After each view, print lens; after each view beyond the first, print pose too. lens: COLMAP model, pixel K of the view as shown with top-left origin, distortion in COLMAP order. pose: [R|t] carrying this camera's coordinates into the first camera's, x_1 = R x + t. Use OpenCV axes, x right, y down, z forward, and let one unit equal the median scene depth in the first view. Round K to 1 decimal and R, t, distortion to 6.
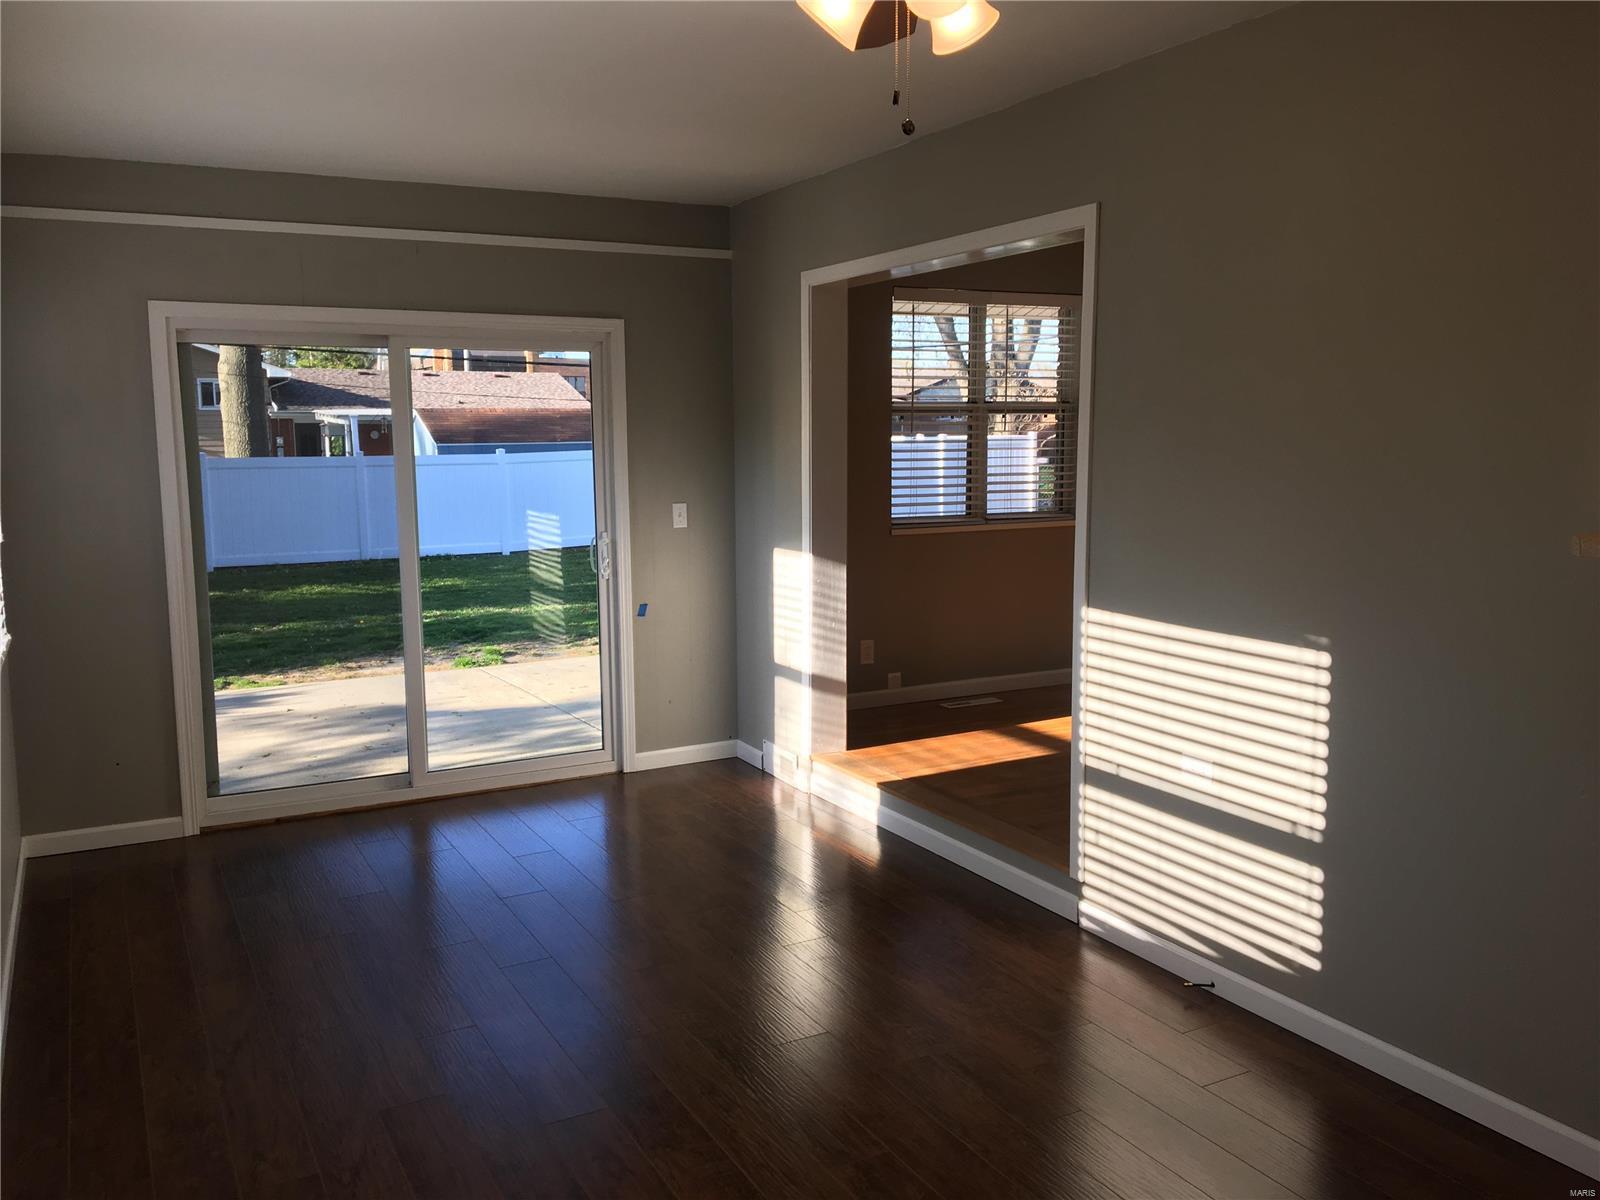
lens RADIAL K [[1342.2, 0, 800.0], [0, 1342.2, 600.0], [0, 0, 1]] dist [0.130841, -0.204206]
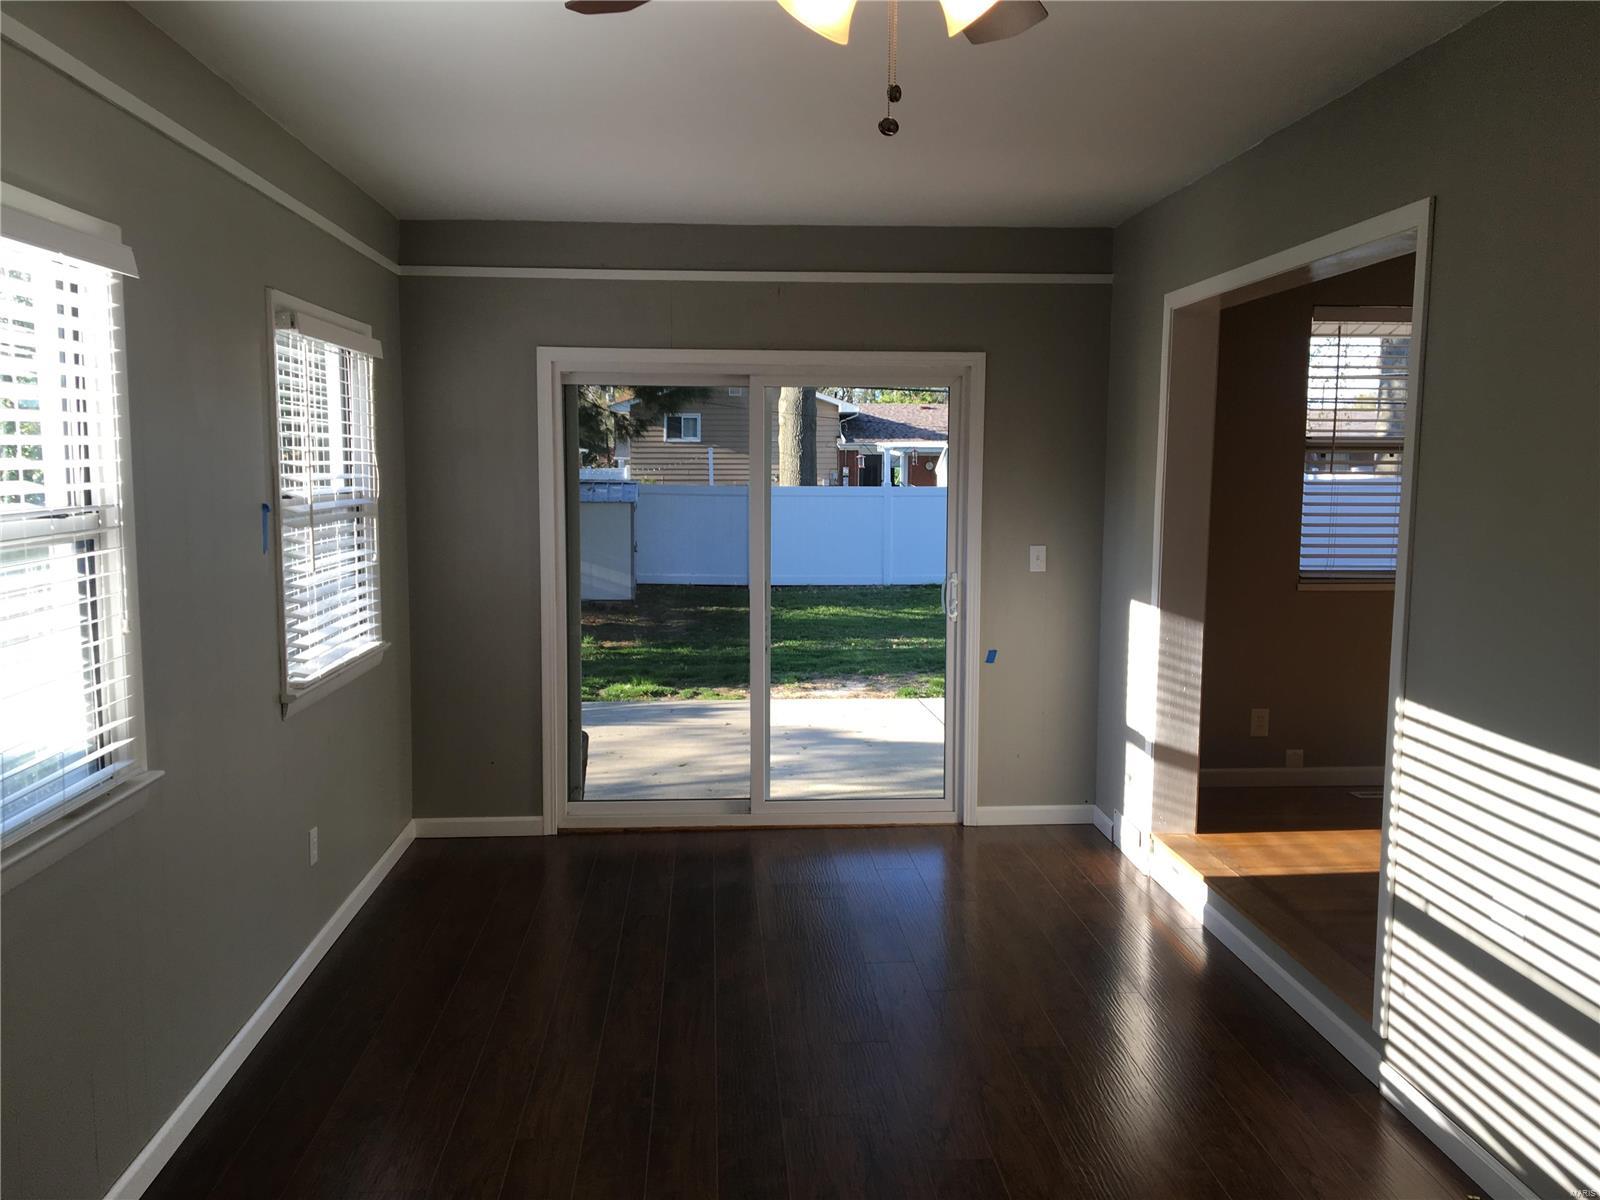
lens RADIAL K [[1342.2, 0, 800.0], [0, 1342.2, 600.0], [0, 0, 1]] dist [0.130841, -0.204206]
pose [[0.914606, 0.054538, -0.400651, 0.146294], [-0.063580, 0.997933, -0.009298, -0.015714], [0.399316, 0.033977, 0.916183, 0.079522]]
